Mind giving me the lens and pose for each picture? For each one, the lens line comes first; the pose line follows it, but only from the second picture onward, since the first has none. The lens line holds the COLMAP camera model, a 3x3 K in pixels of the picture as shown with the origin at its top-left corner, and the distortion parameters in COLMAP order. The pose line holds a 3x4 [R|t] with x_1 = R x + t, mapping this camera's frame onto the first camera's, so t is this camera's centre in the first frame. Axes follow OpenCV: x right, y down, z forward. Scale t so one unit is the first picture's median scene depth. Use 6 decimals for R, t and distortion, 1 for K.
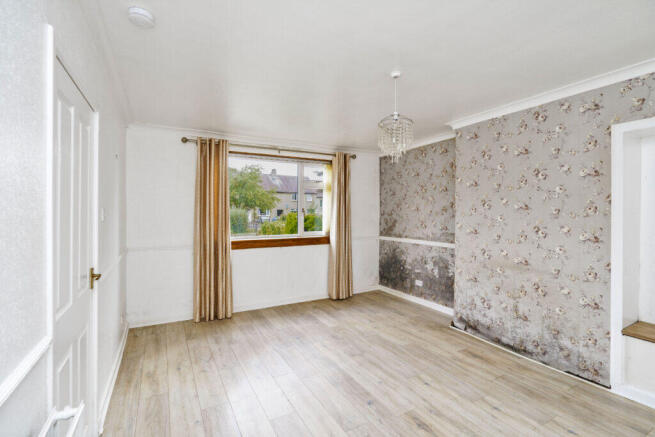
lens RADIAL K [[294.0, 0, 326.8], [0, 294.0, 214.7], [0, 0, 1]] dist [0.005925, 0.000168]
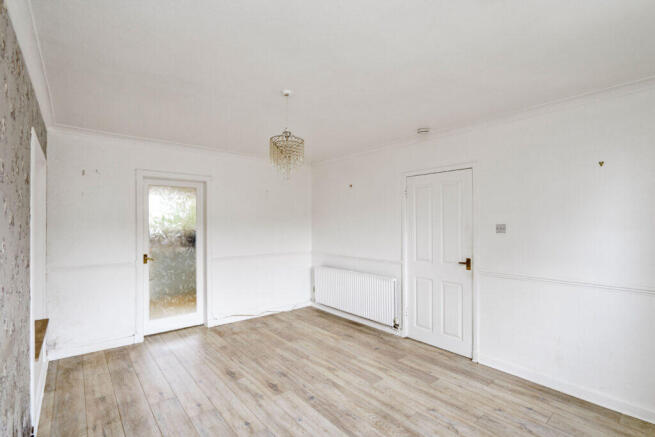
lens RADIAL K [[294.0, 0, 328.3], [0, 294.0, 219.3], [0, 0, 1]] dist [0.005925, 0.000168]
pose [[-0.981644, -0.002420, -0.190710, 0.295542], [-0.003007, 0.999992, 0.002789, -0.042497], [0.190701, 0.003311, -0.981643, 2.080183]]
